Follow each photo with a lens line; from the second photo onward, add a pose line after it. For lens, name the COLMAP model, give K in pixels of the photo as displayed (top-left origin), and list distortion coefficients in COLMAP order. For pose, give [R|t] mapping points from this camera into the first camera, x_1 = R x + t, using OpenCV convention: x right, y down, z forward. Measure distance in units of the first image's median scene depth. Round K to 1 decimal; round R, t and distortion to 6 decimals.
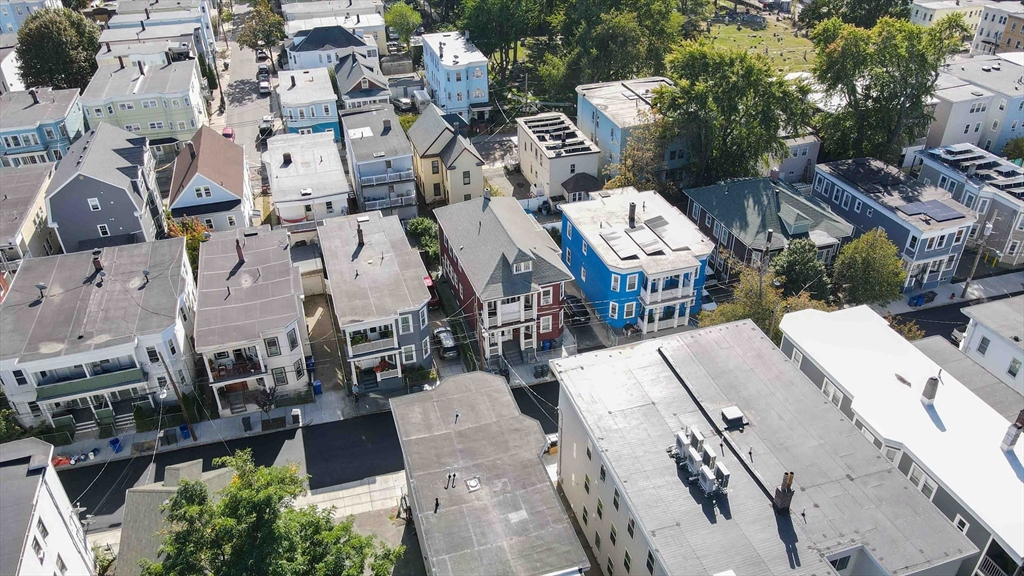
lens RADIAL K [[764.9, 0, 512.0], [0, 764.9, 288.0], [0, 0, 1]] dist [-0.008906, 0.037793]
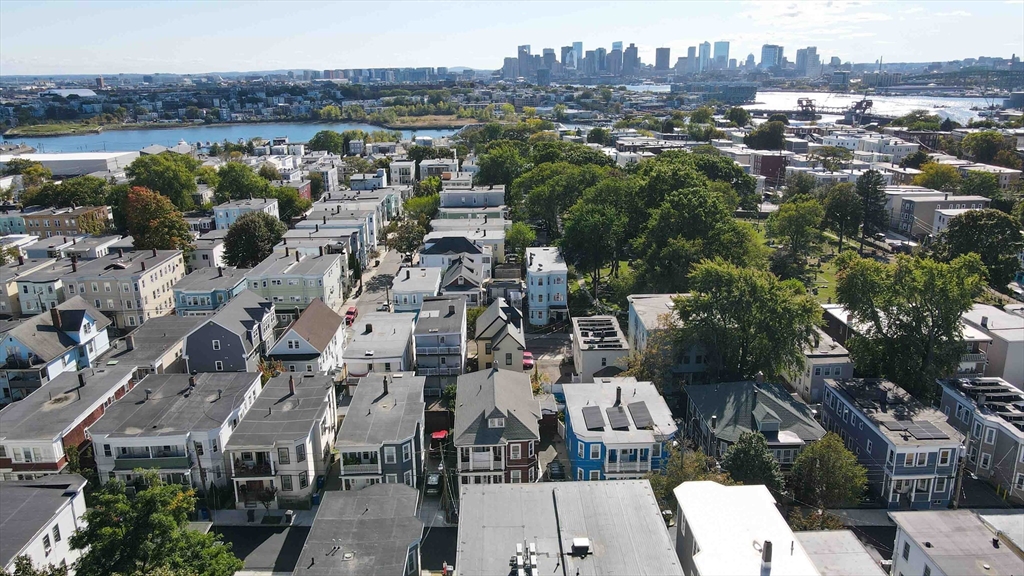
lens RADIAL K [[764.9, 0, 512.0], [0, 764.9, 288.0], [0, 0, 1]] dist [-0.008906, 0.037793]
pose [[0.962834, 0.076956, -0.258897, 0.266800], [-0.147565, 0.952723, -0.265601, 0.069183], [0.226218, 0.293934, 0.928670, -0.128099]]
